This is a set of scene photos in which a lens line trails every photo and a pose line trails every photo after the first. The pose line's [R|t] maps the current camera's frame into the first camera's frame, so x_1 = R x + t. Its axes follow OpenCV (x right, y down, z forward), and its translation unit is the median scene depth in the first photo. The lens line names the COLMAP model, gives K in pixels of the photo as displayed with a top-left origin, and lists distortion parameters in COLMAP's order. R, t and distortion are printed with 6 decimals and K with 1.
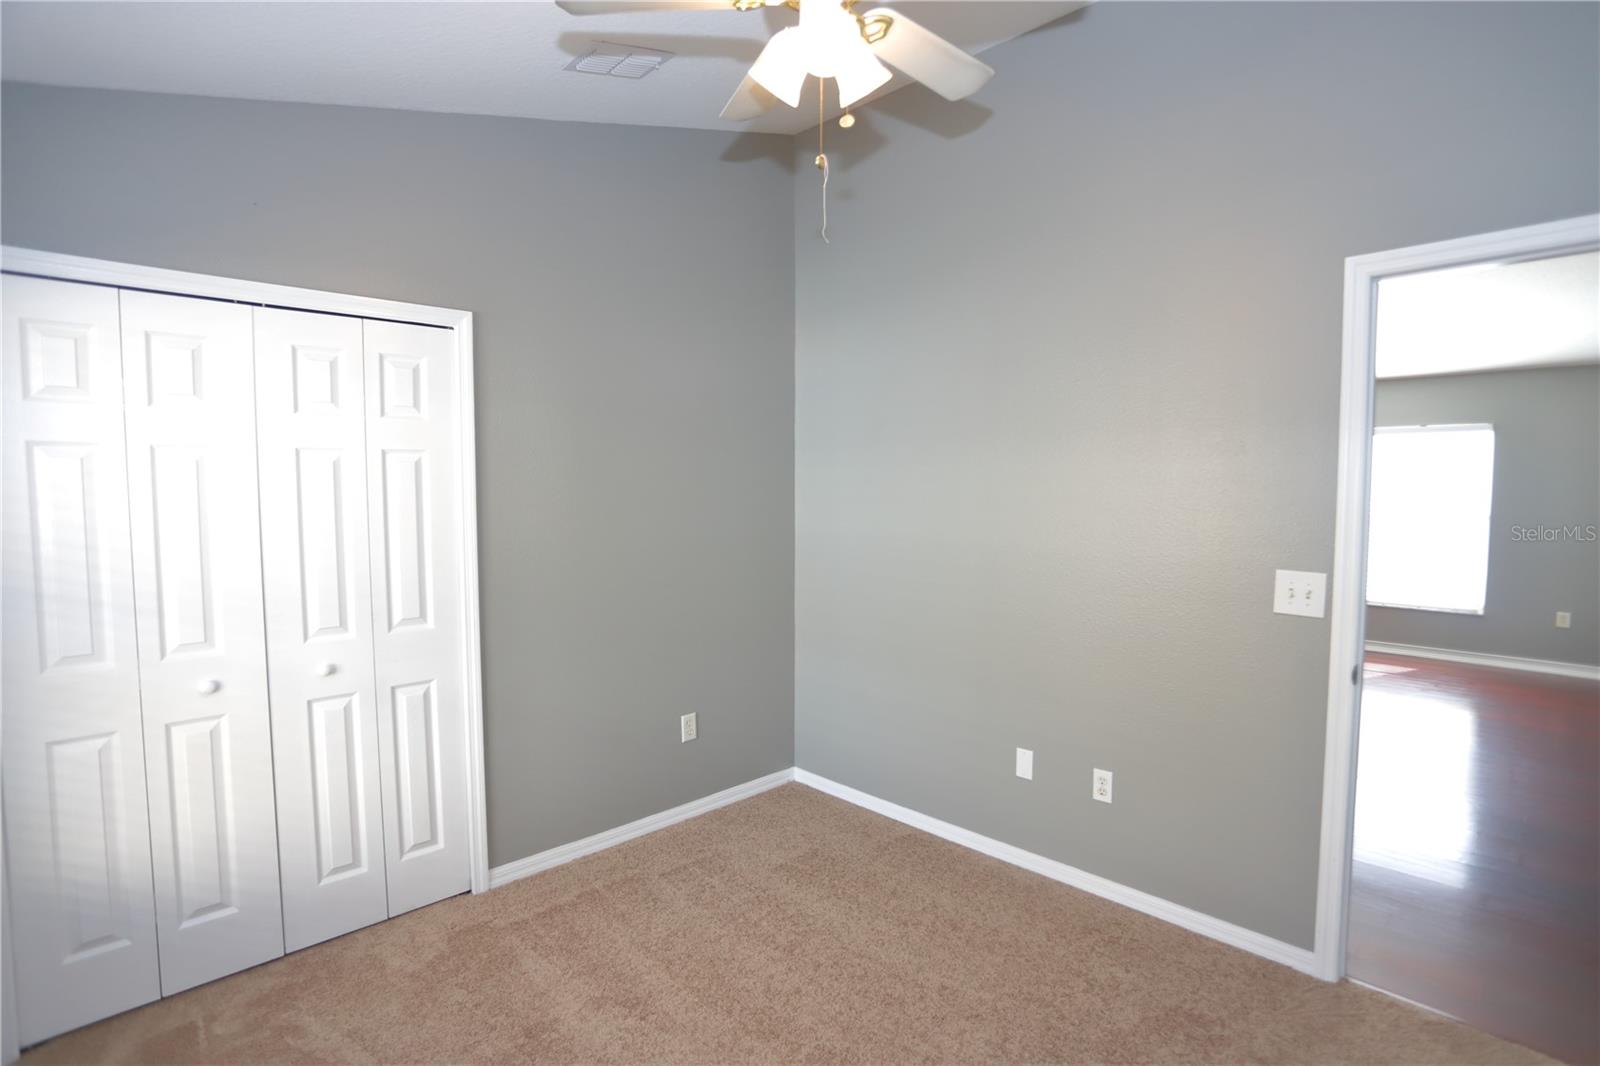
lens RADIAL K [[800.7, 0, 789.1], [0, 800.7, 545.2], [0, 0, 1]] dist [-0.017217, 0.006516]
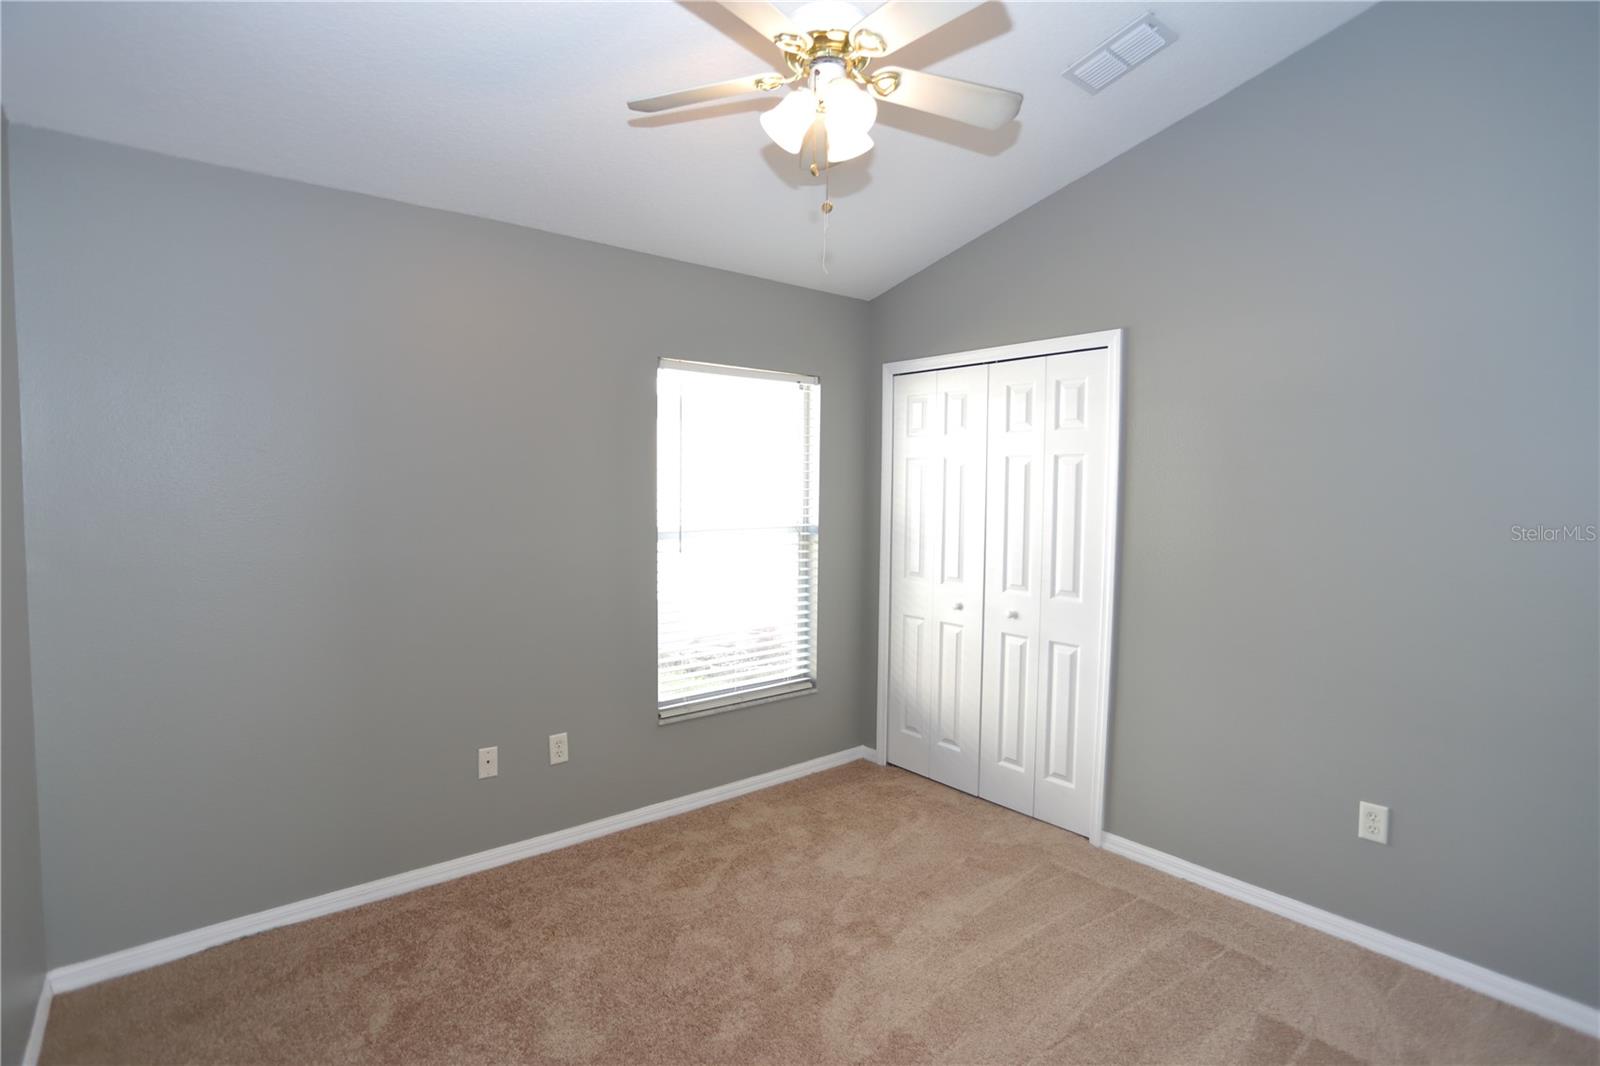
lens RADIAL K [[800.7, 0, 786.4], [0, 800.7, 535.4], [0, 0, 1]] dist [-0.017217, 0.006516]
pose [[-0.080999, 0.070889, -0.994190, 0.820711], [-0.080382, 0.993754, 0.077406, -0.056779], [0.993468, 0.086185, -0.074794, 0.684635]]
